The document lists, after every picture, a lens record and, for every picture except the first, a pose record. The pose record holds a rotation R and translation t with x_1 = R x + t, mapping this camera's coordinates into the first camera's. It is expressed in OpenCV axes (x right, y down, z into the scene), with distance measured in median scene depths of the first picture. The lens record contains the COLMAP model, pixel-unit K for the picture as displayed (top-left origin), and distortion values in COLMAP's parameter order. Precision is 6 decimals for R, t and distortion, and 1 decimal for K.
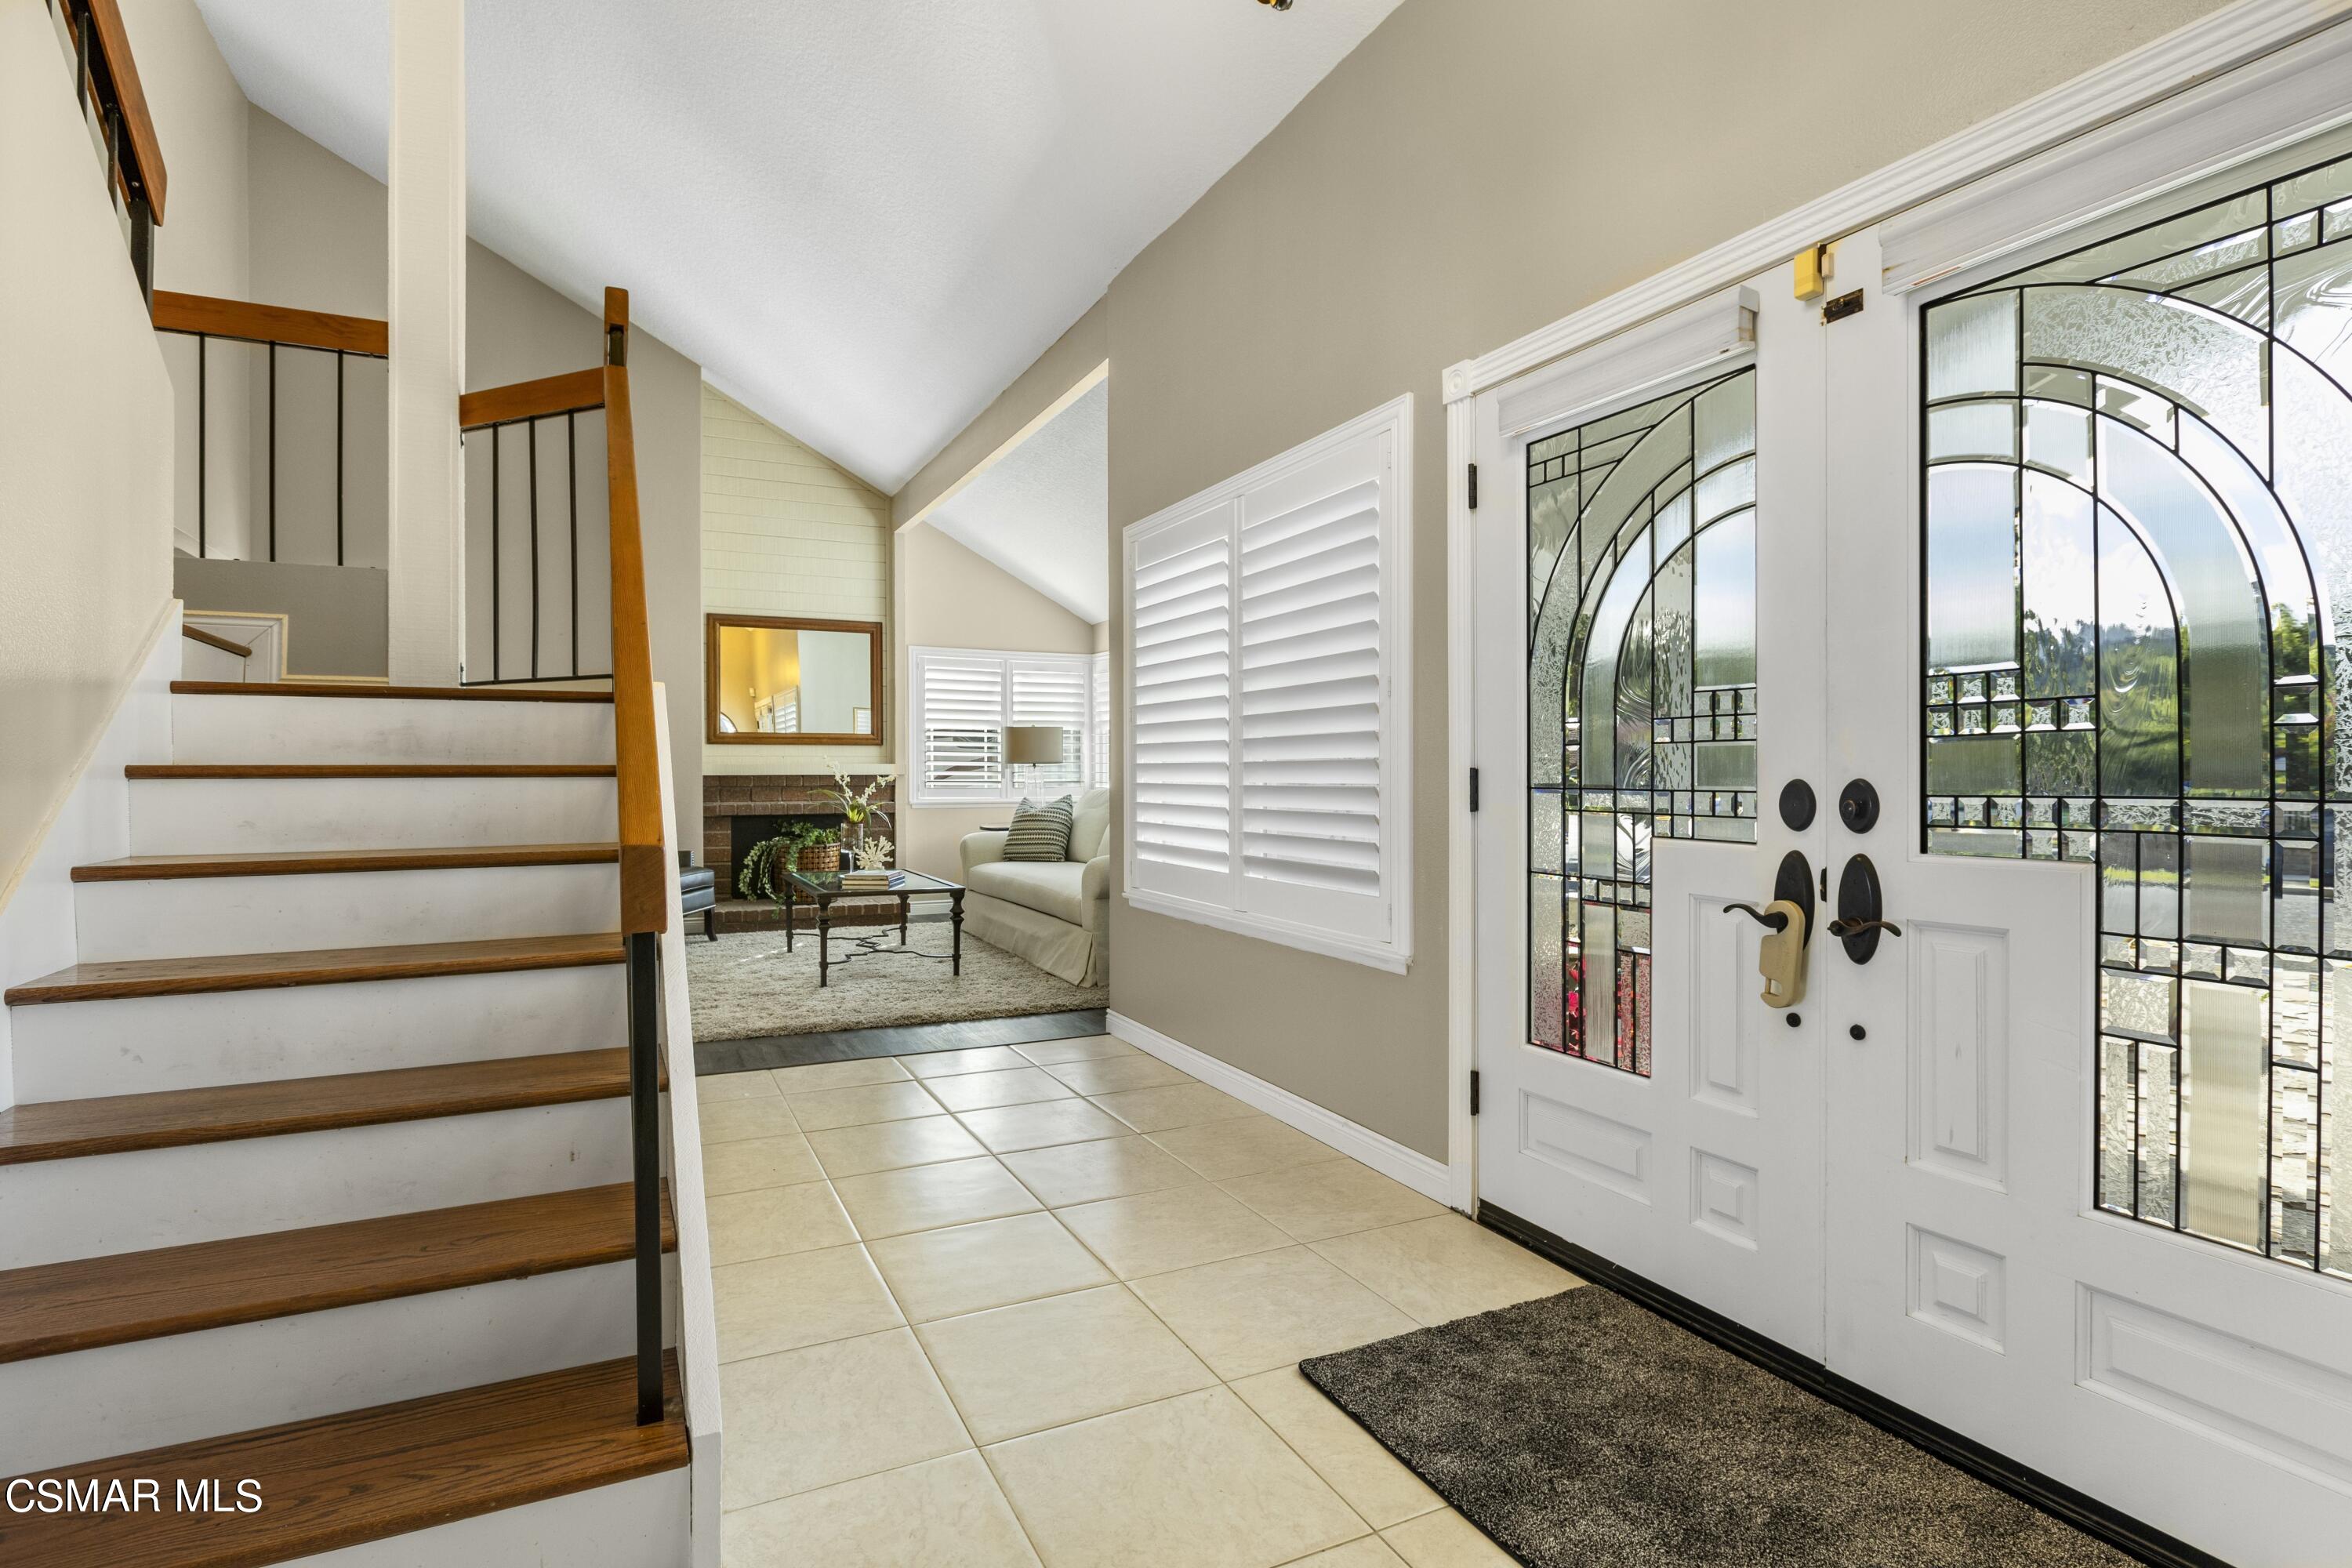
lens RADIAL K [[1138.6, 0, 1164.9], [0, 1138.6, 787.3], [0, 0, 1]] dist [0.005024, 0.000341]
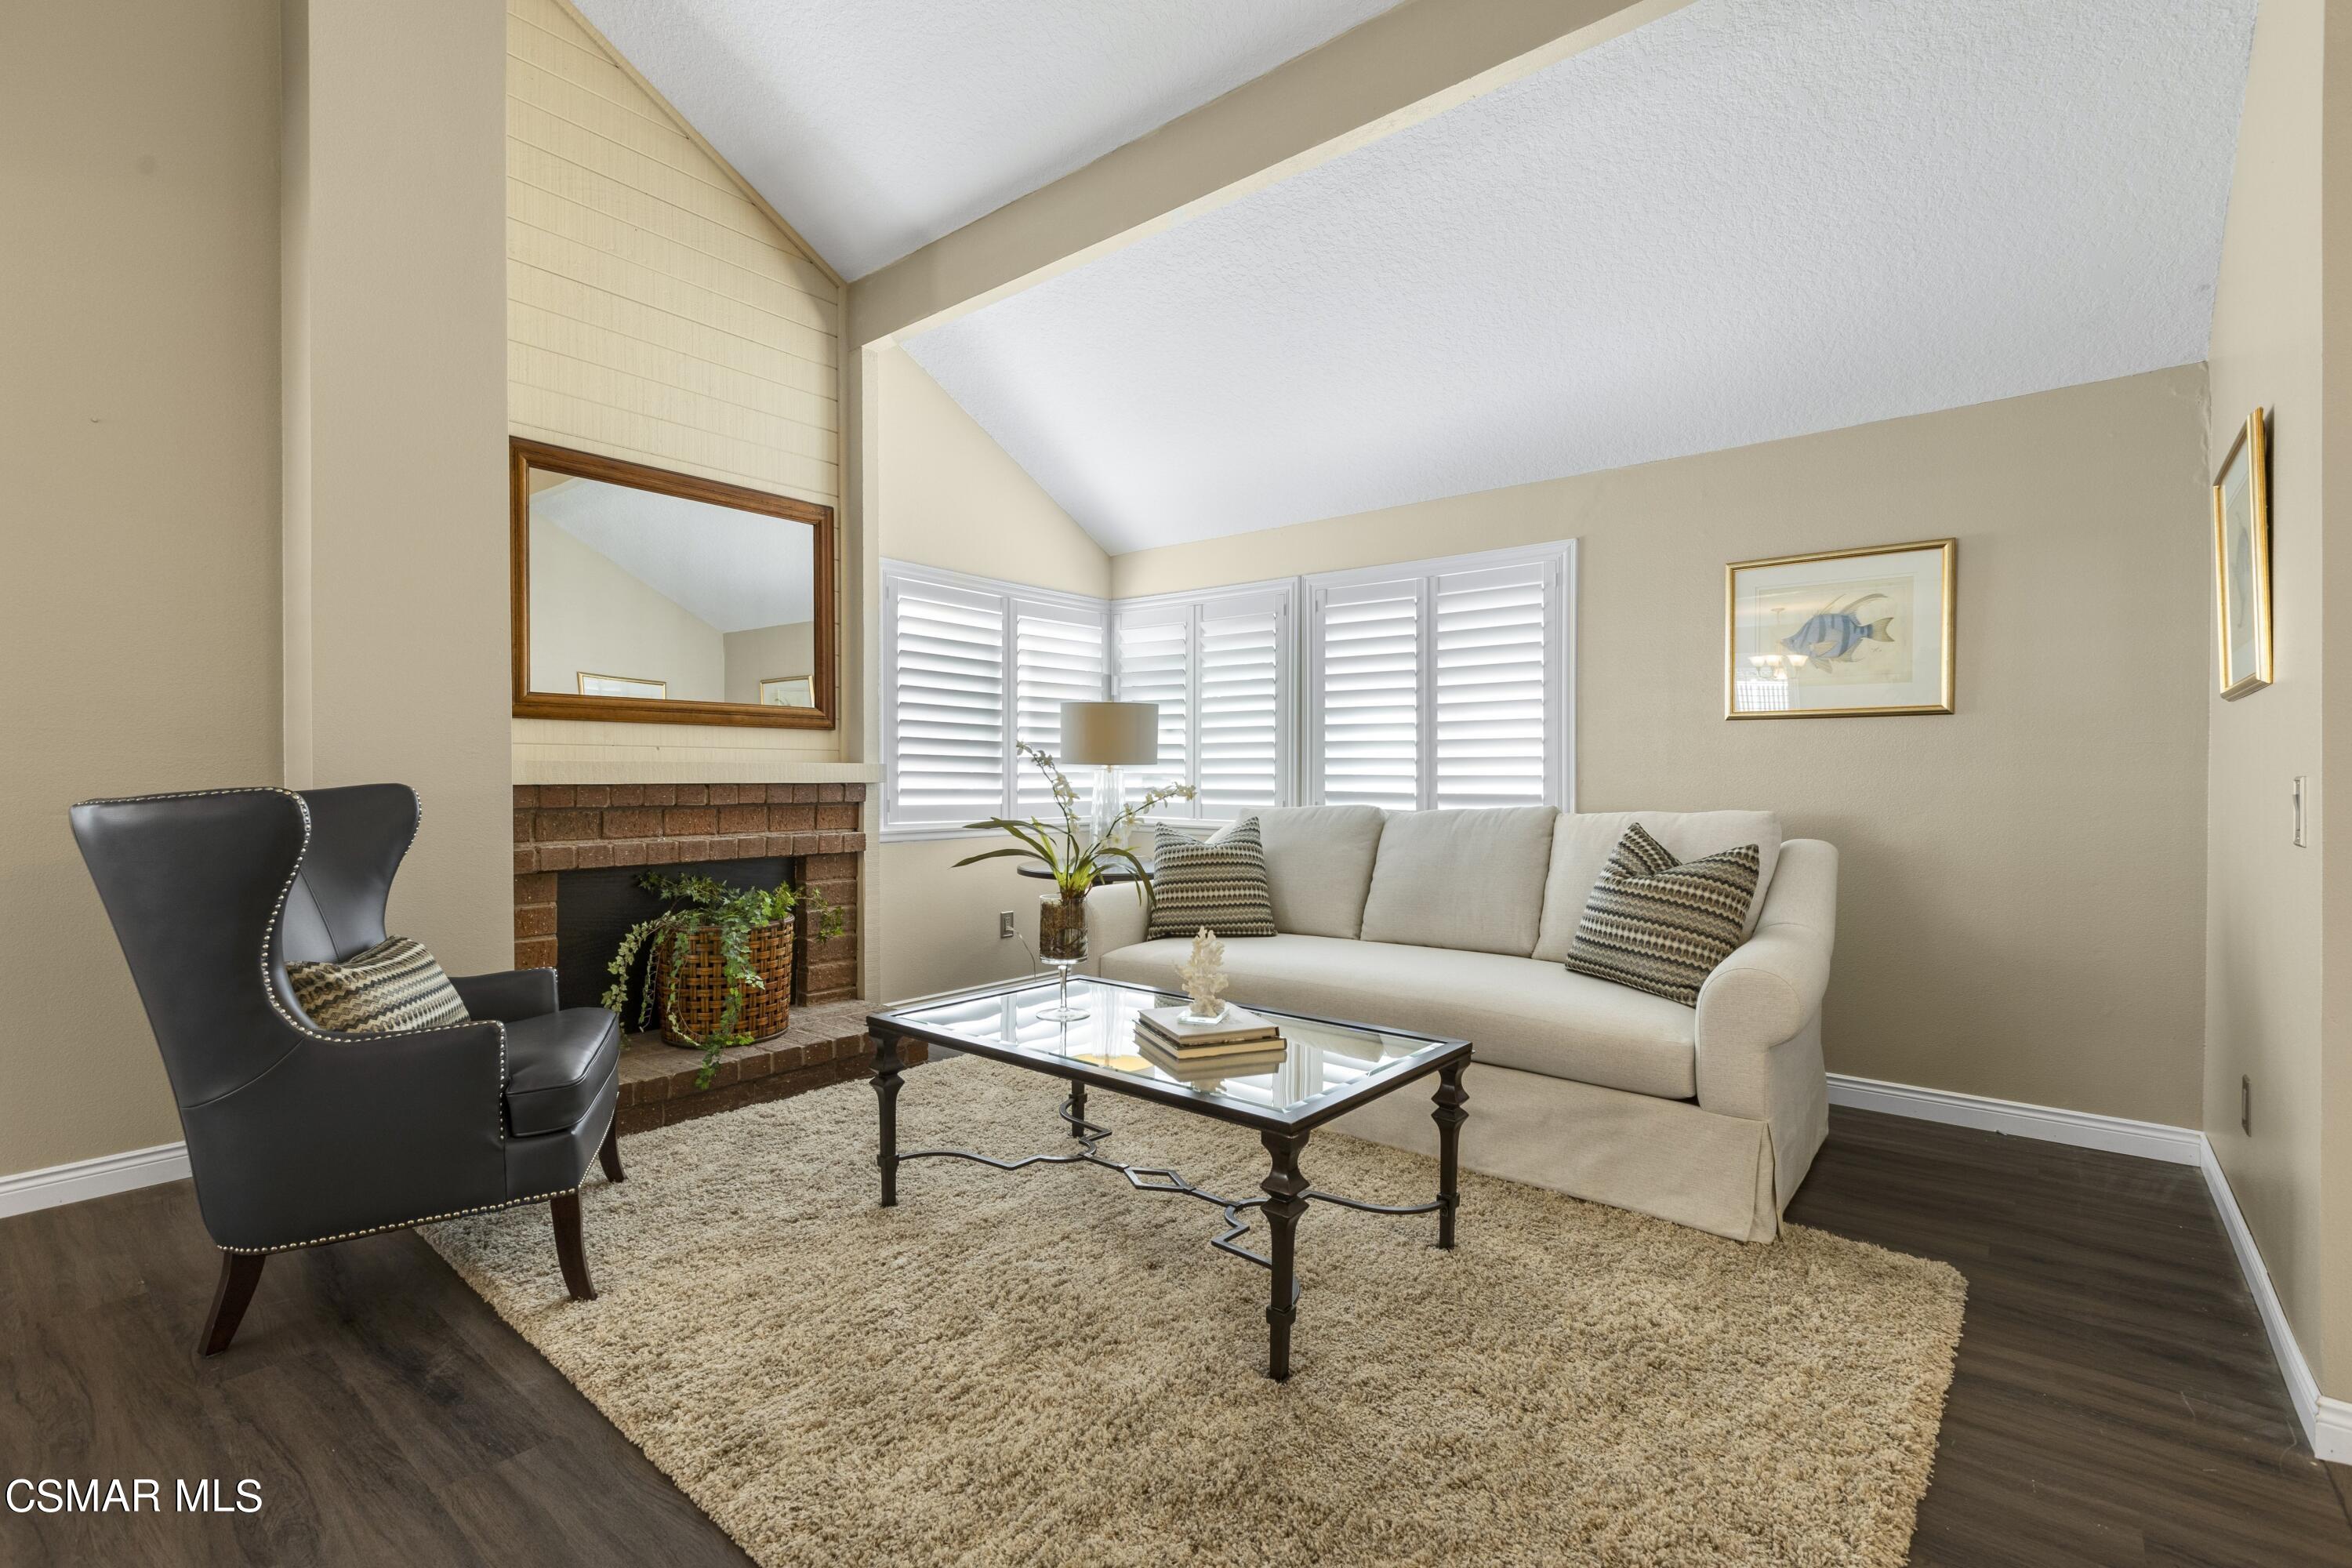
lens RADIAL K [[1052.4, 0, 1187.9], [0, 1052.4, 787.2], [0, 0, 1]] dist [0.006002, -0.002456]
pose [[0.902509, 0.001514, 0.430668, -0.319580], [0.000005, 0.999994, -0.003527, -0.007429], [-0.430671, 0.003186, 0.902503, 0.474765]]
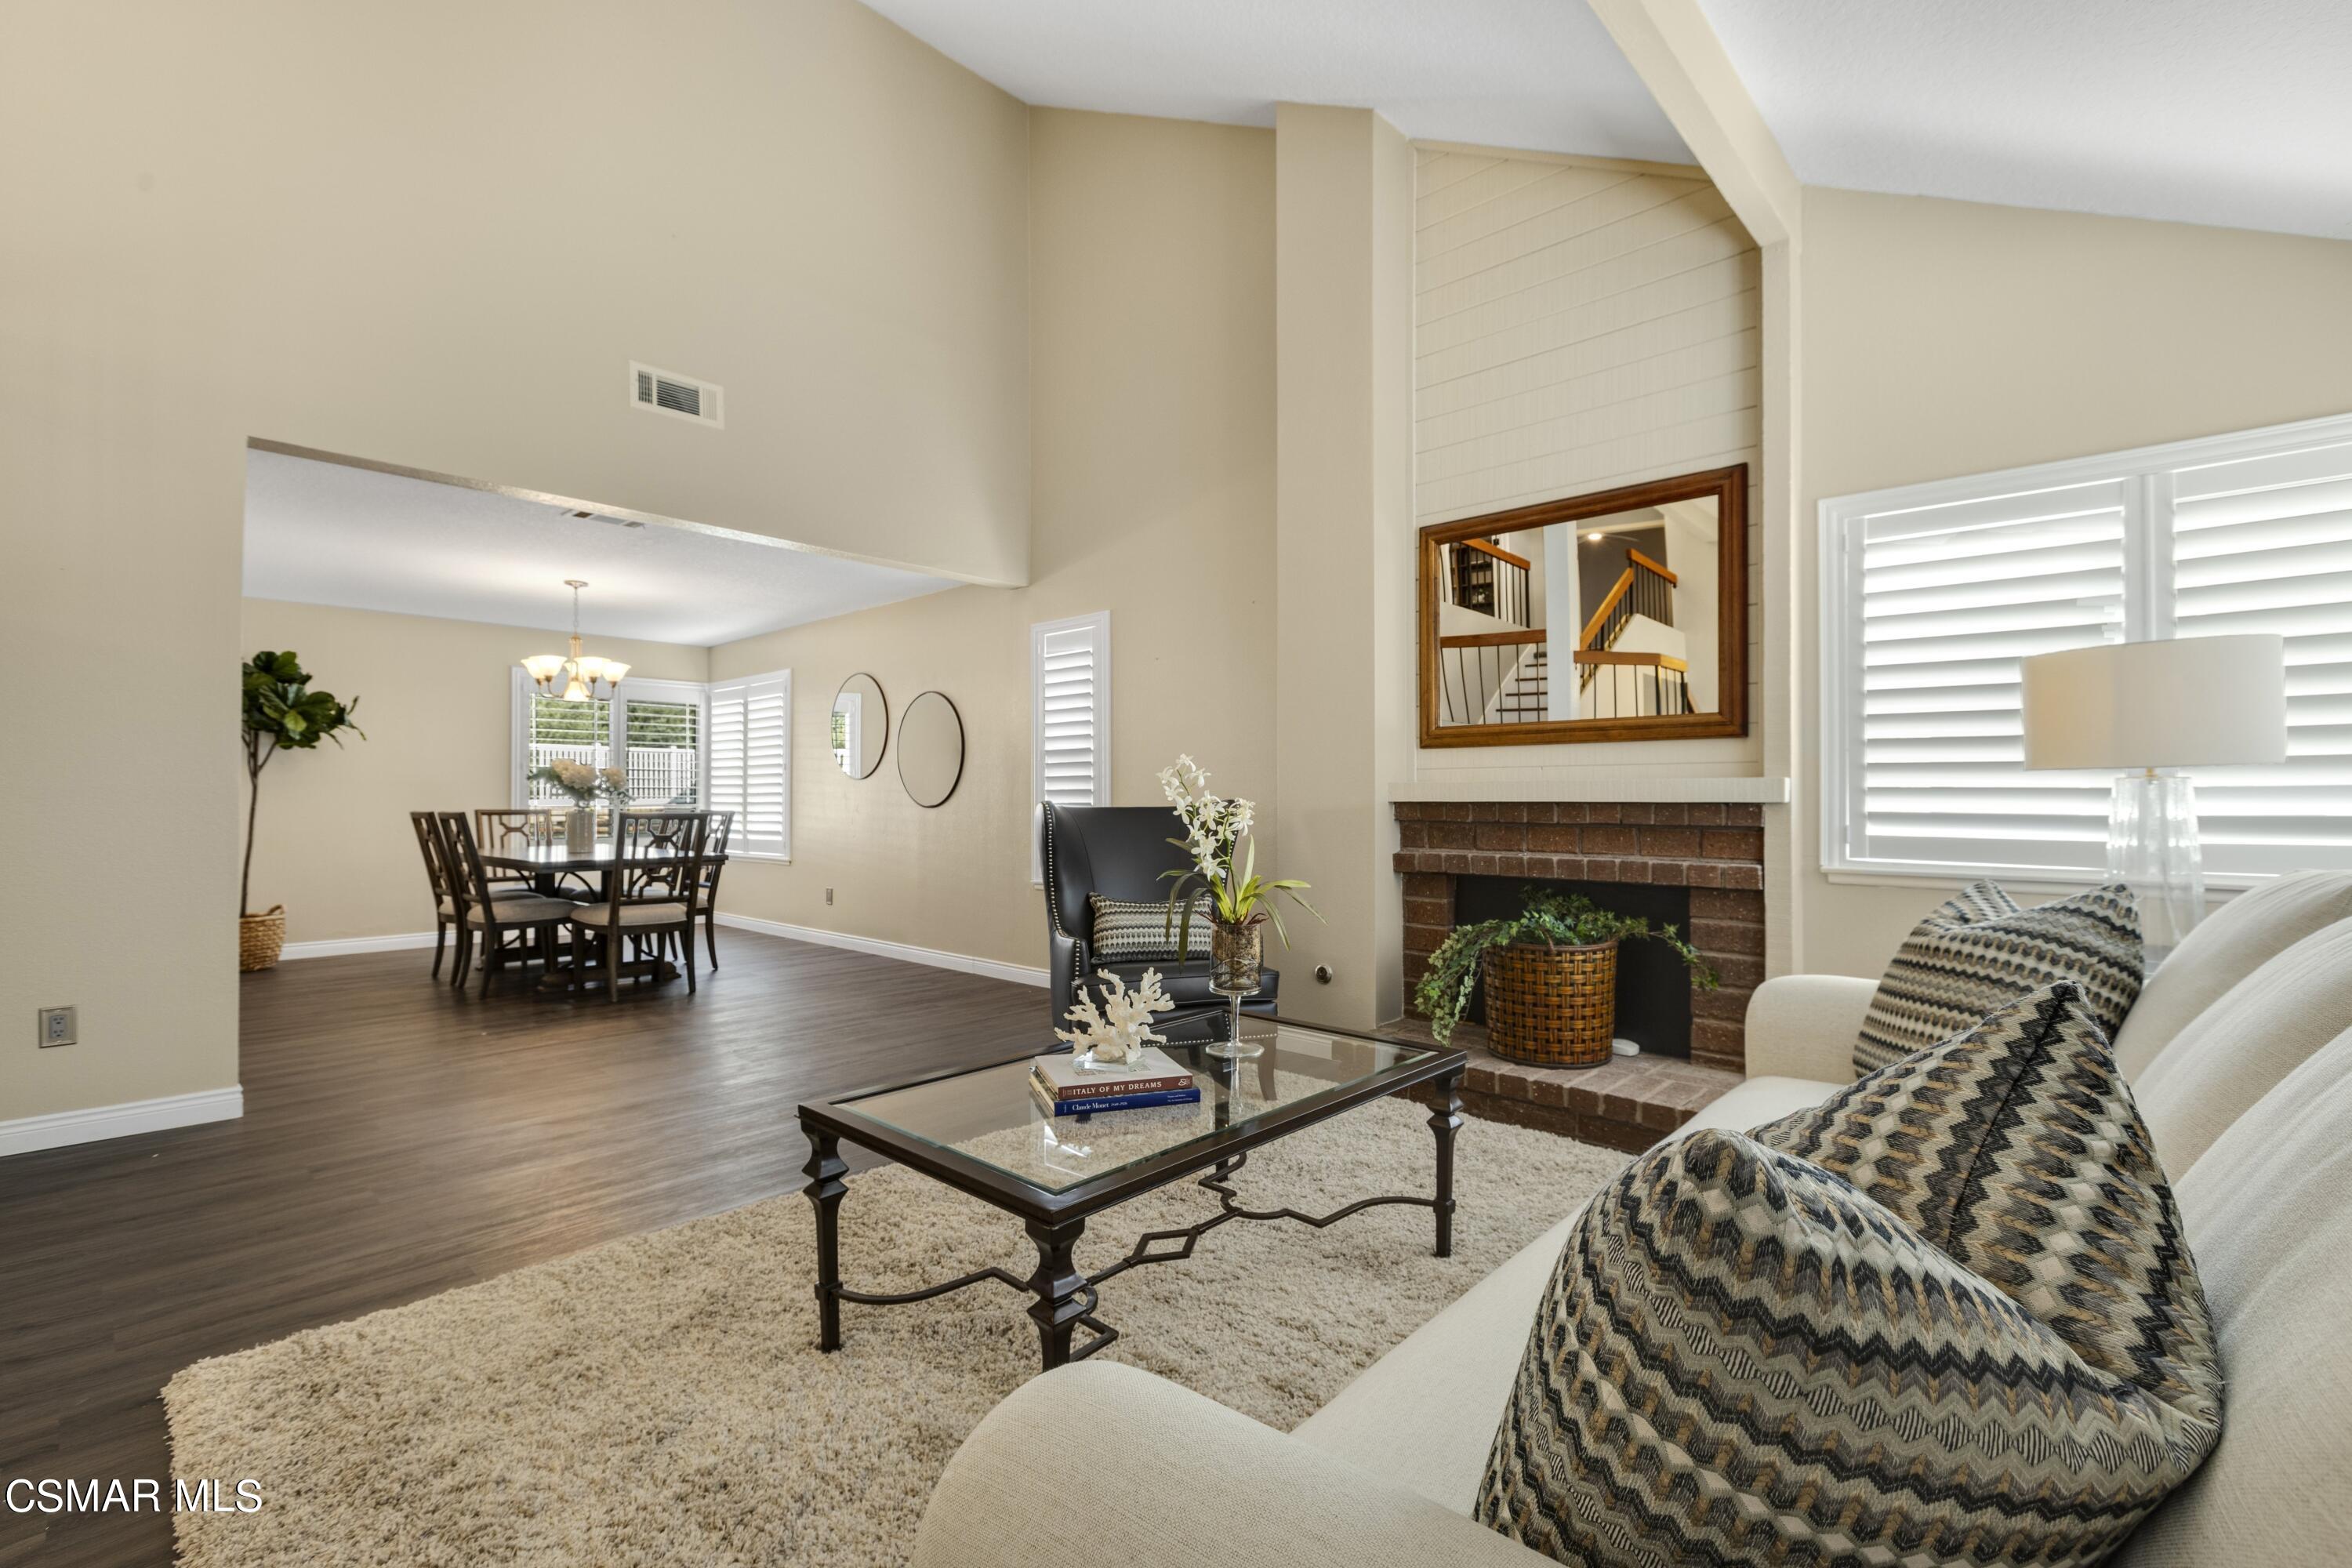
lens RADIAL K [[1052.4, 0, 1165.1], [0, 1052.4, 791.6], [0, 0, 1]] dist [0.006002, -0.002456]
pose [[0.353923, 0.002535, -0.935271, 0.059130], [-0.006673, 0.999978, 0.000186, -0.014324], [0.935251, 0.006176, 0.353932, 0.654688]]
